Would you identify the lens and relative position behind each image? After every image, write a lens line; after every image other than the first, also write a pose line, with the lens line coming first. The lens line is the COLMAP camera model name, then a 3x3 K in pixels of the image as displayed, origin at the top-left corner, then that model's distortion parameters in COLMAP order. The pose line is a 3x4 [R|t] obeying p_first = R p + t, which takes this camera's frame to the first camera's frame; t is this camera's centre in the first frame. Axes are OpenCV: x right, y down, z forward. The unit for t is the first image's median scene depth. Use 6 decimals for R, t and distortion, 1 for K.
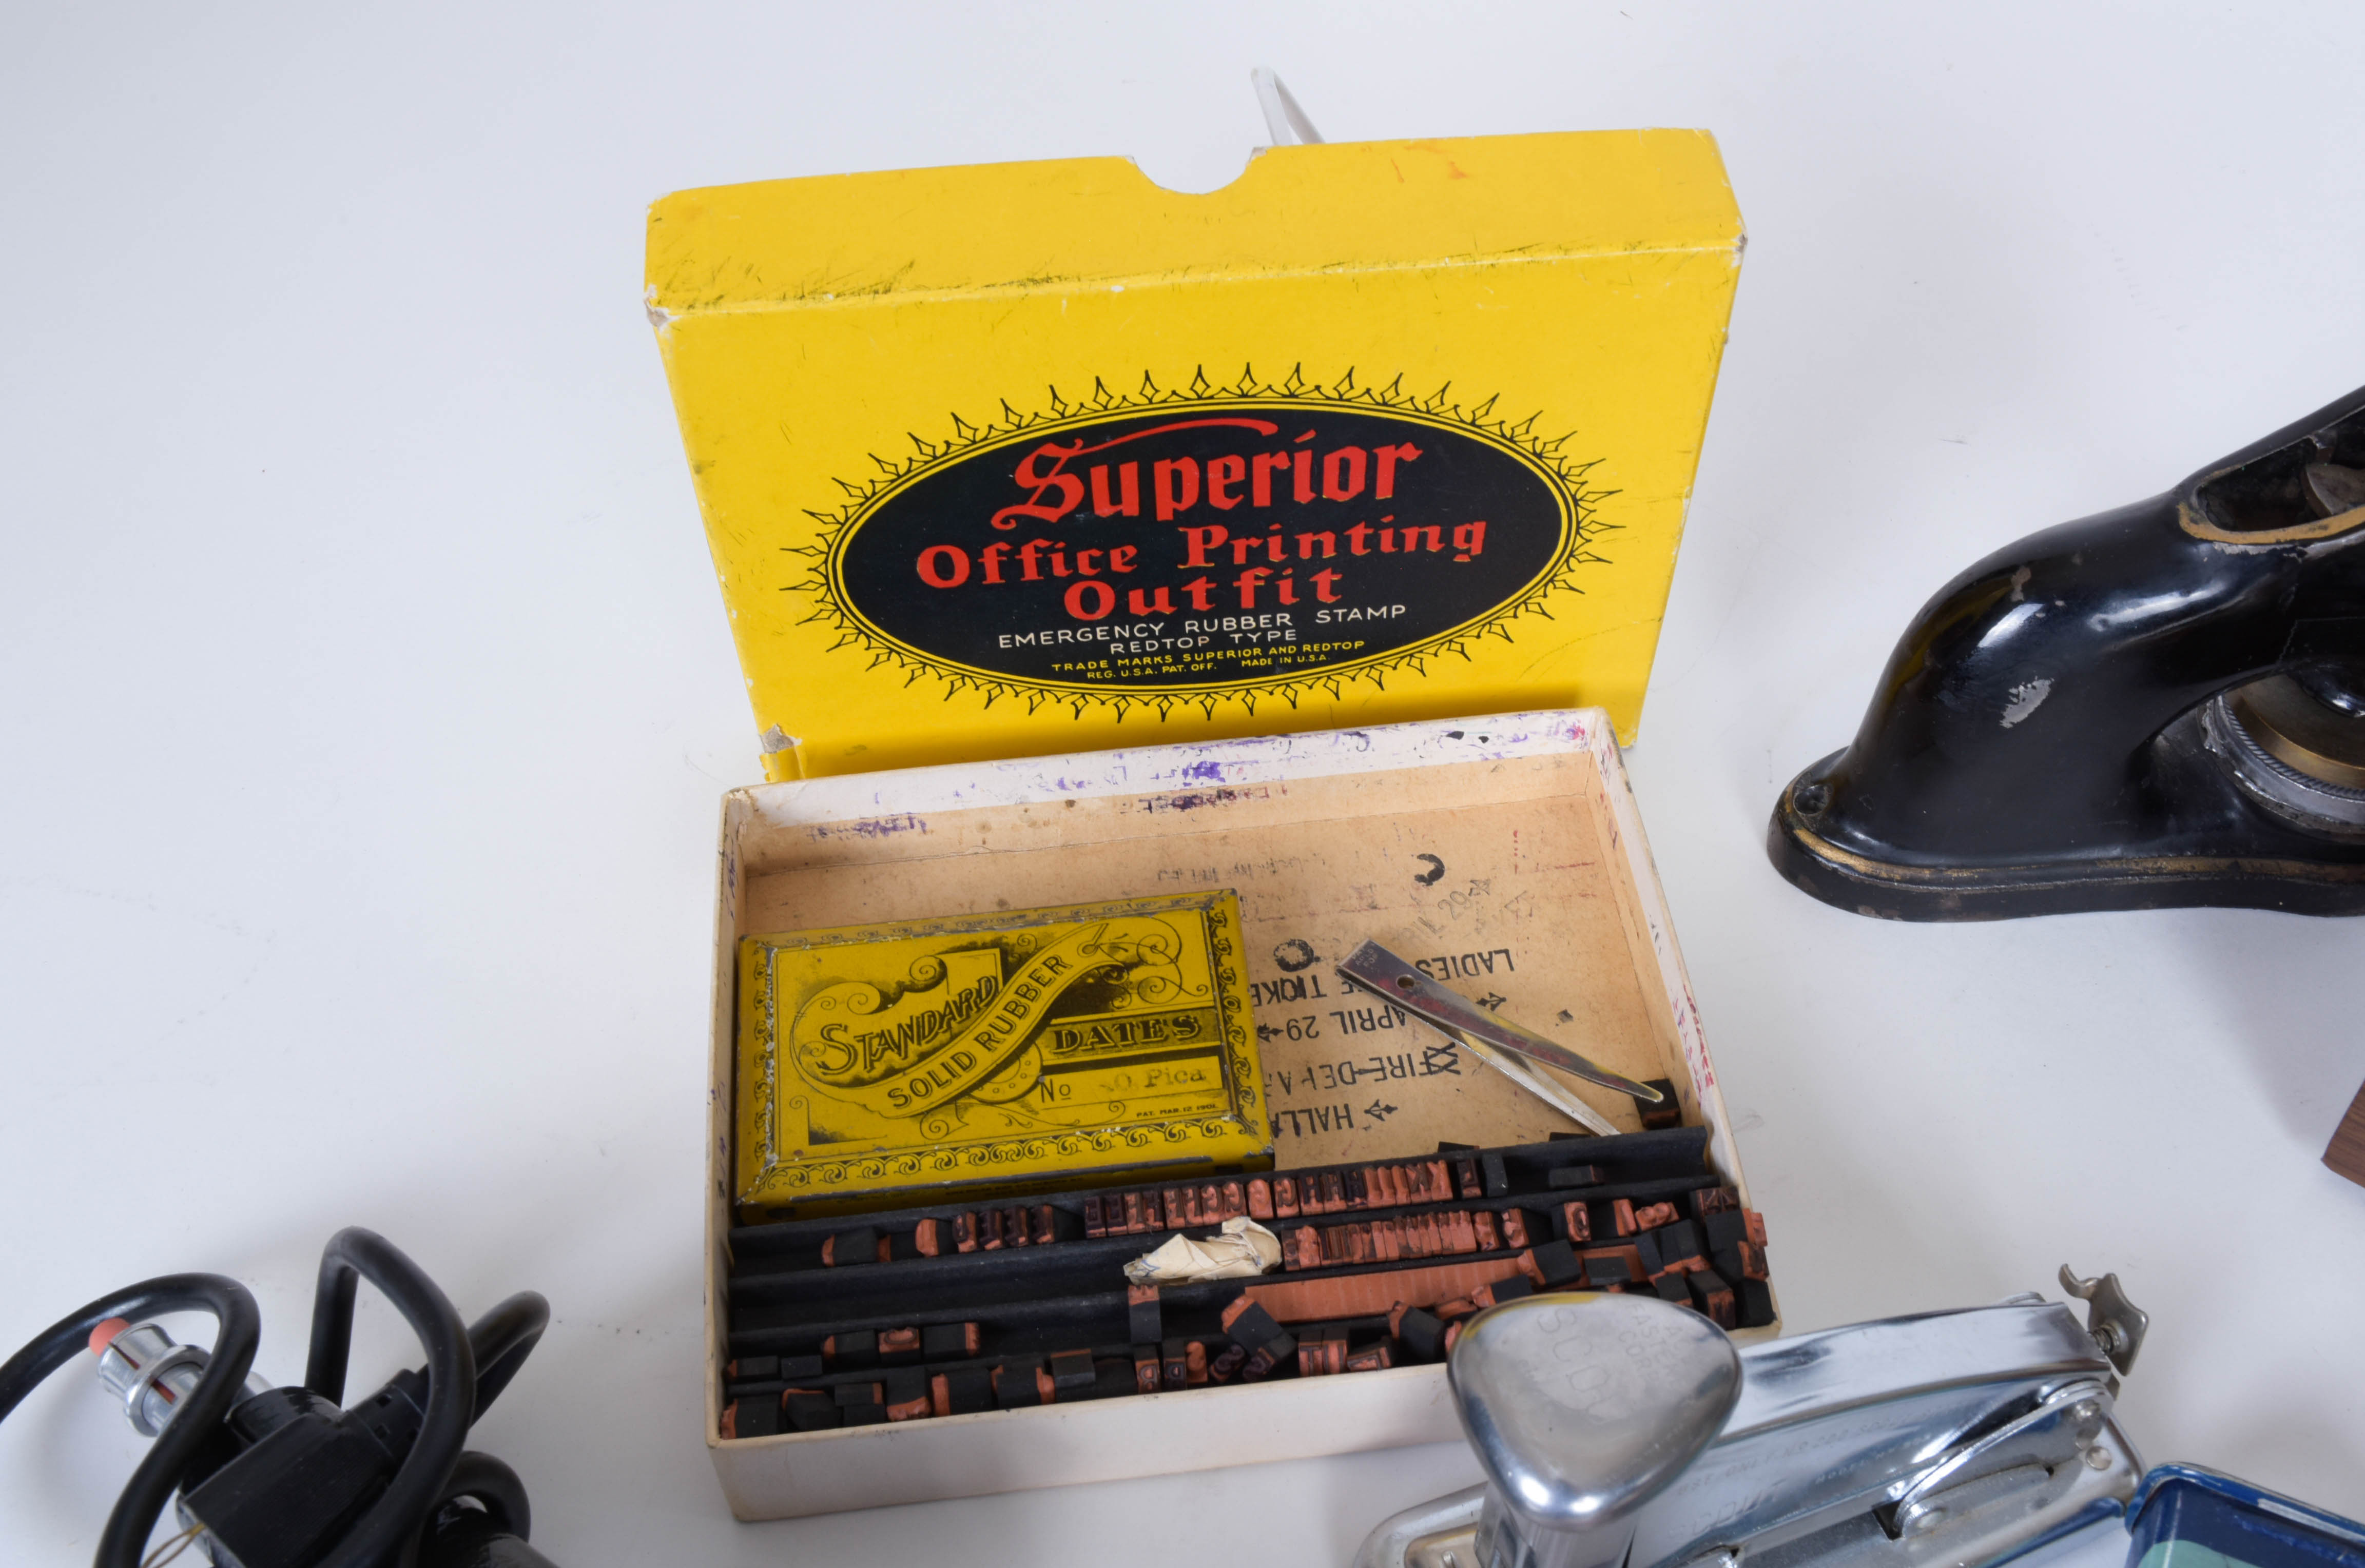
lens RADIAL K [[2541.5, 0, 1190.0], [0, 2541.5, 791.5], [0, 0, 1]] dist [-0.017854, 0.008533]
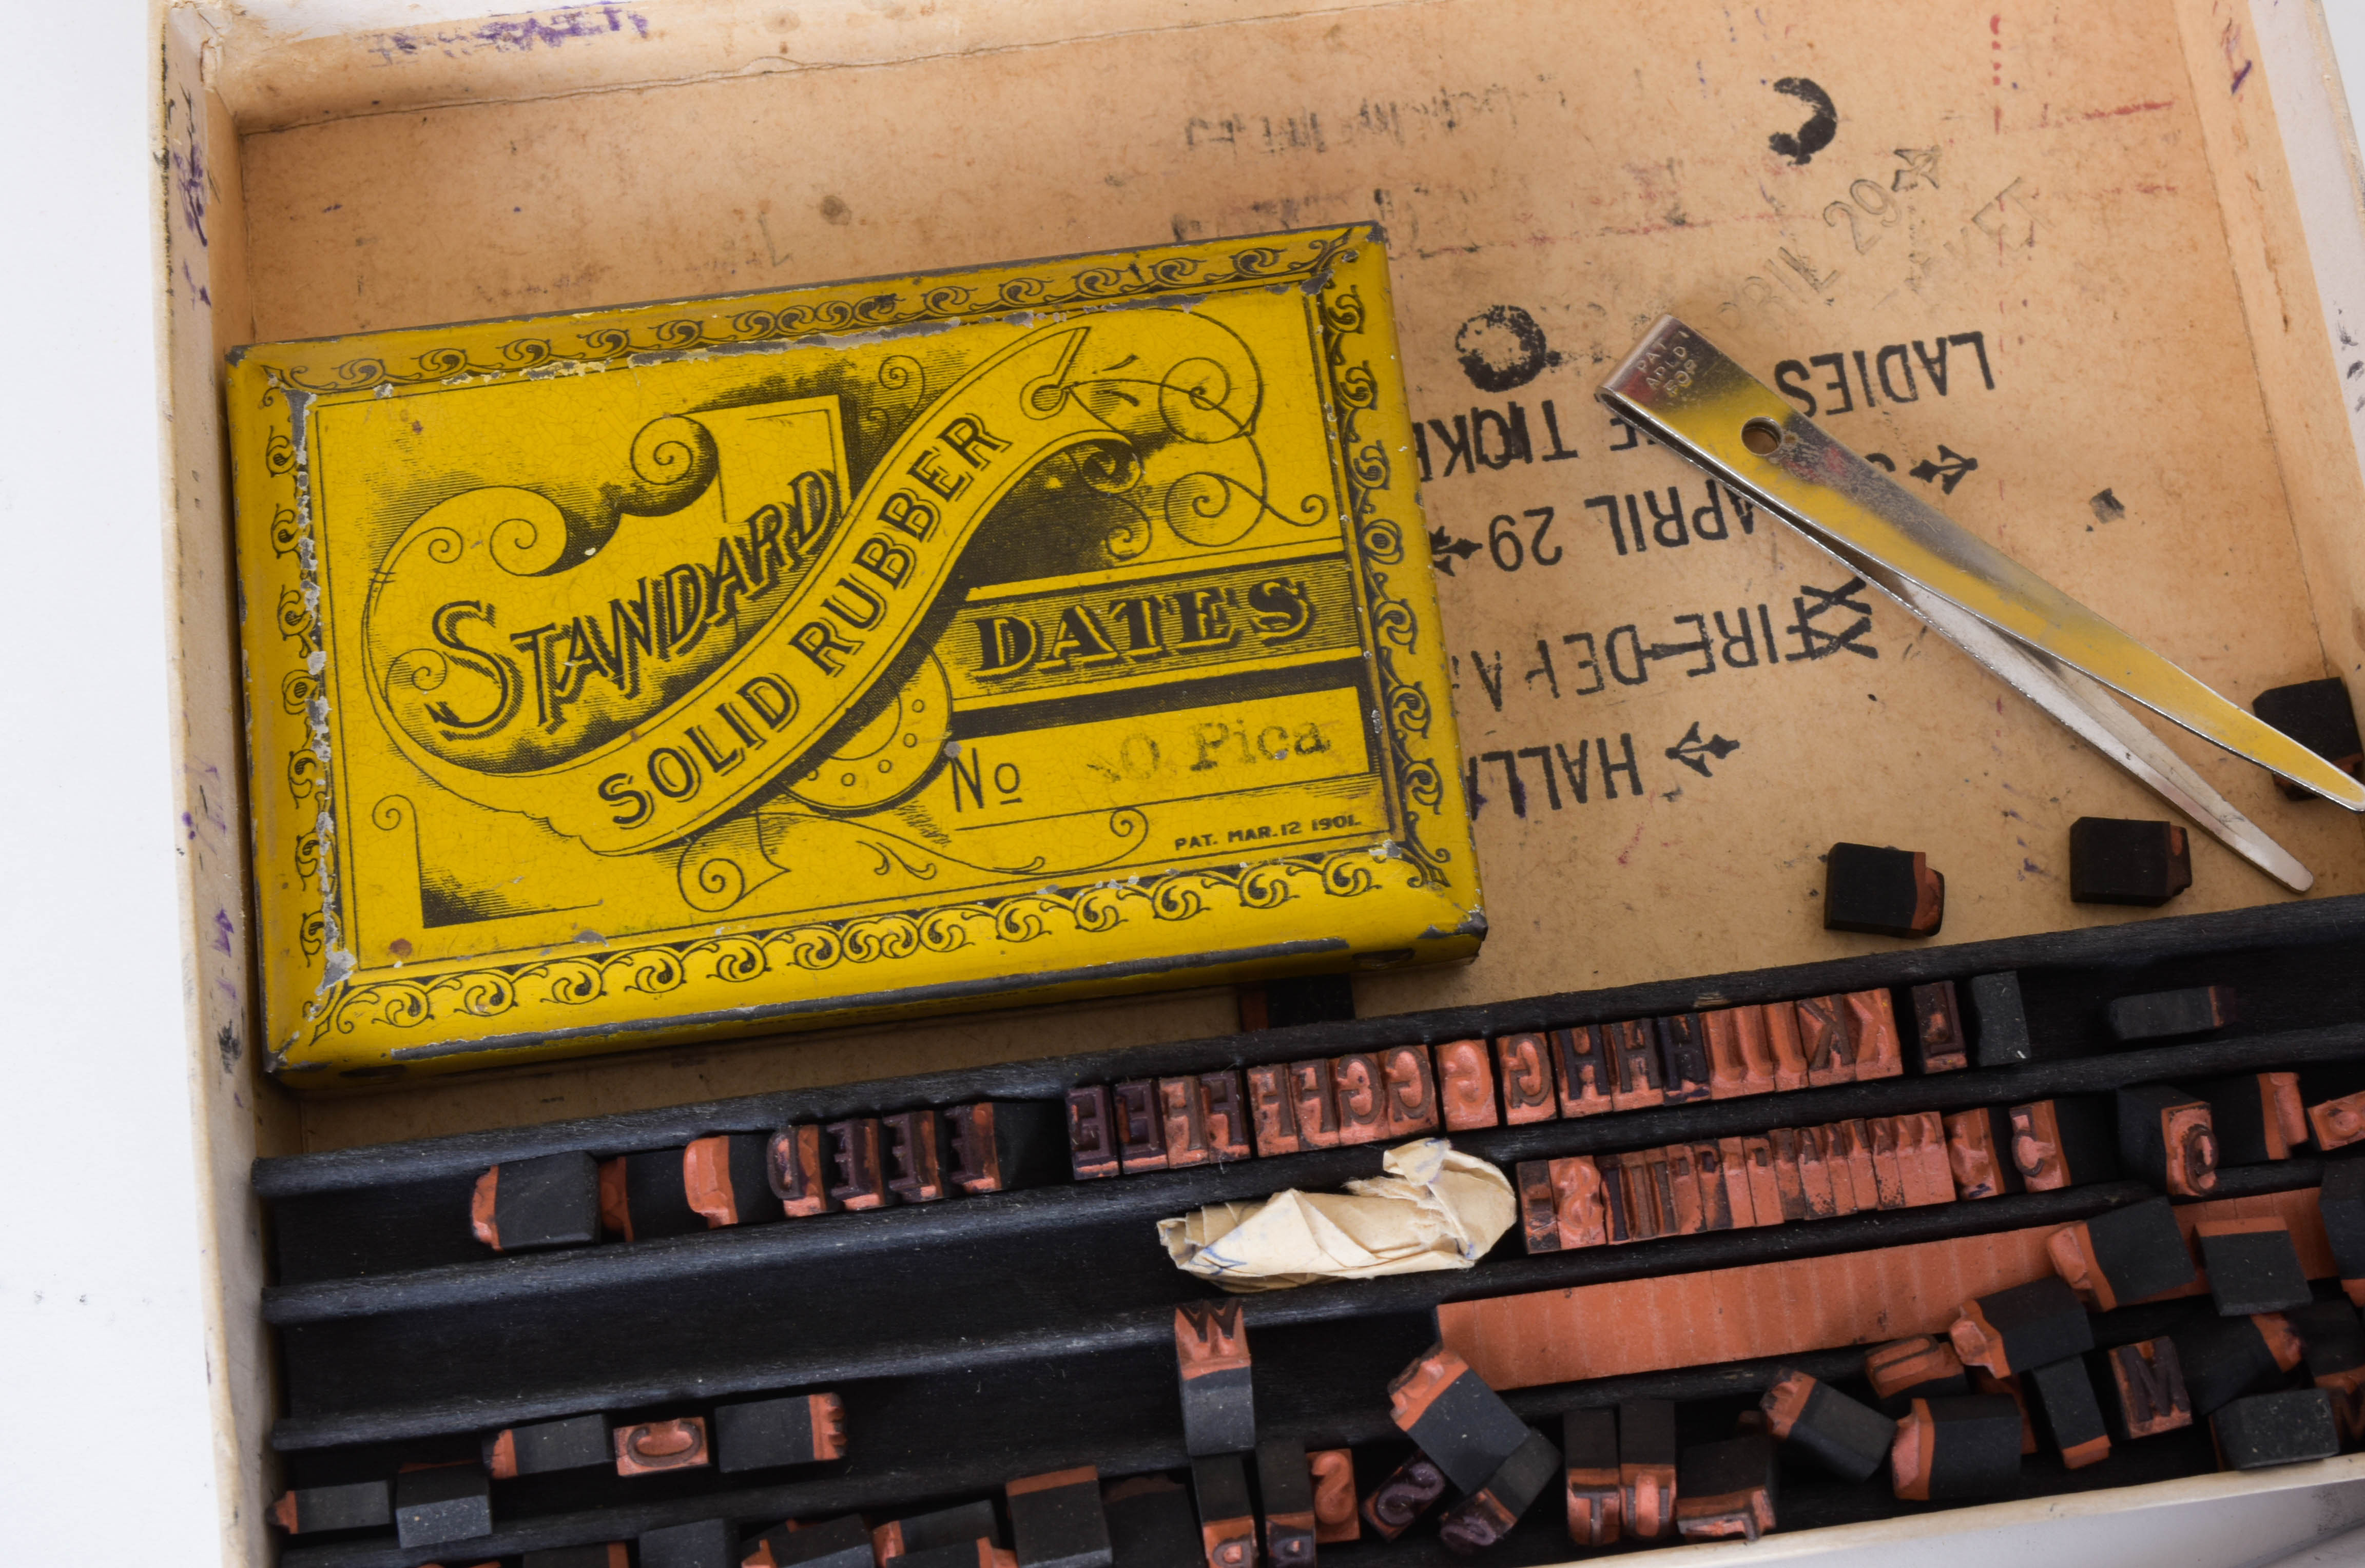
lens RADIAL K [[3486.5, 0, 1196.9], [0, 3486.5, 796.0], [0, 0, 1]] dist [-0.019351, -0.015377]
pose [[0.999045, -0.012201, 0.041953, -0.040789], [-0.006972, 0.903385, 0.428773, -0.132450], [-0.043131, -0.428656, 0.902438, 0.446545]]
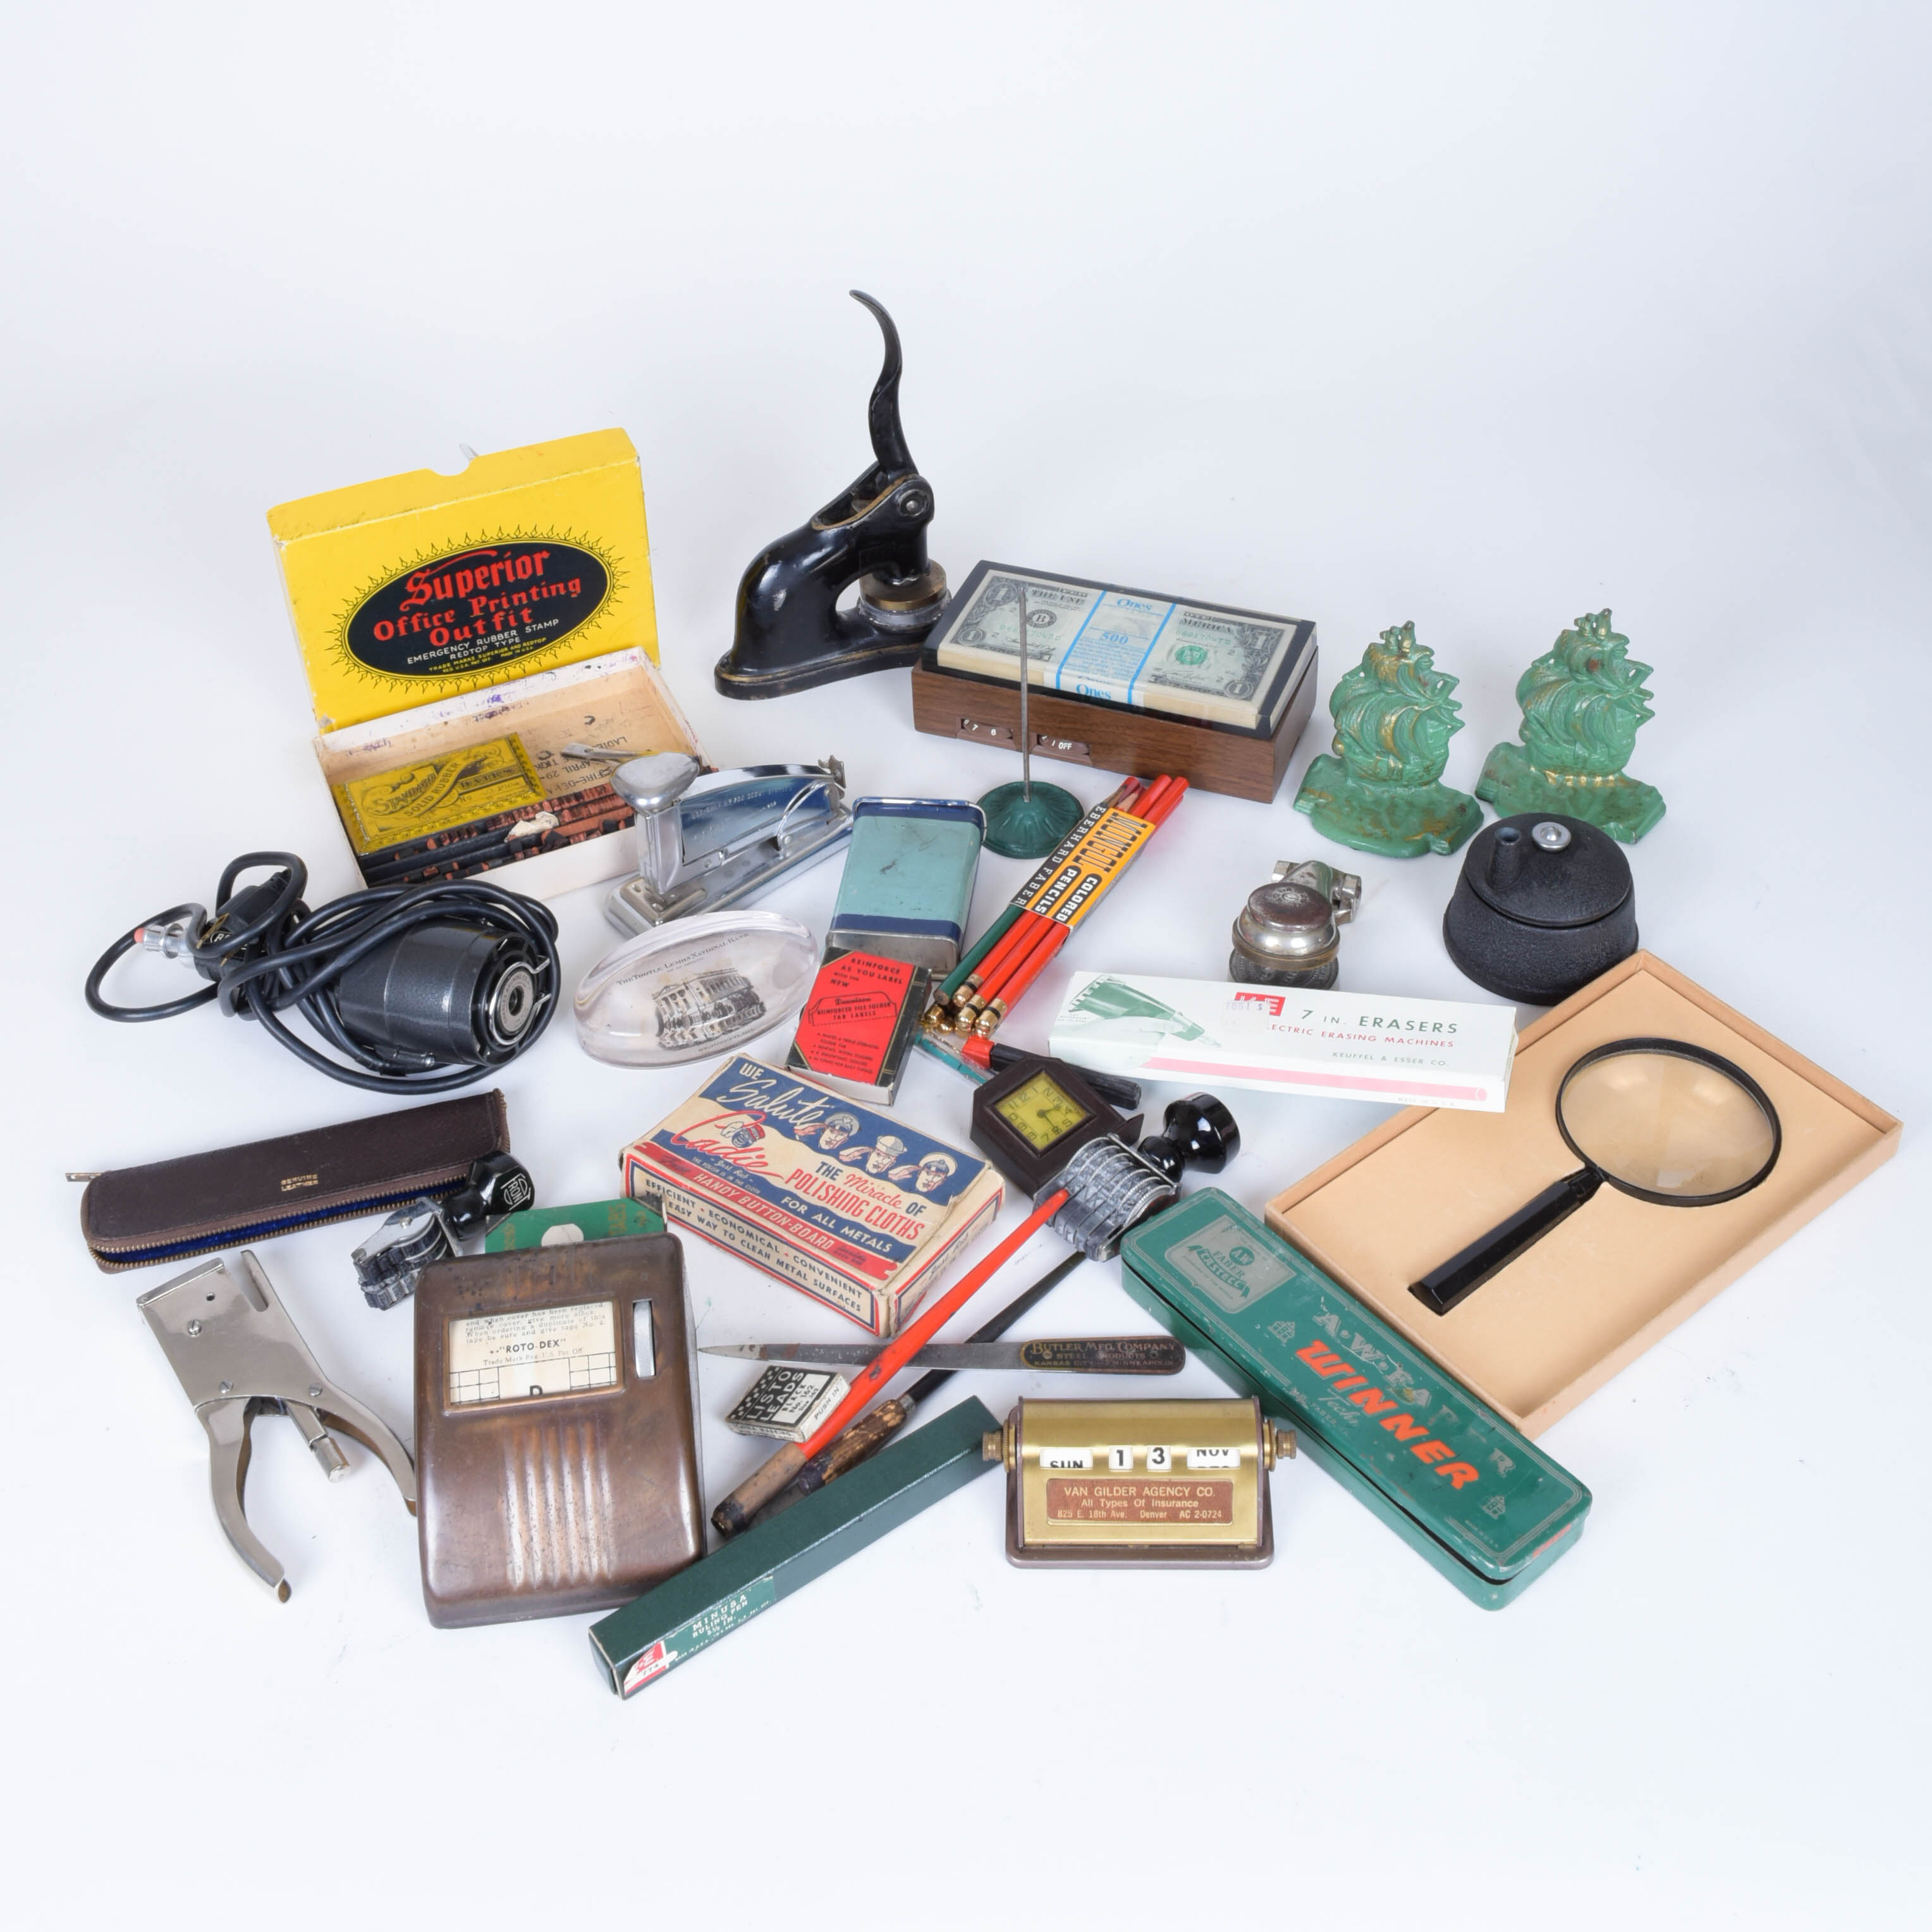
lens RADIAL K [[2440.2, 0, 978.5], [0, 2440.2, 648.0], [0, 0, 1]] dist [-0.016910, -0.006499]
pose [[0.948864, -0.192469, 0.250225, -0.150443], [0.245072, 0.948743, -0.199567, 0.605423], [-0.198988, 0.250685, 0.947397, -1.589165]]
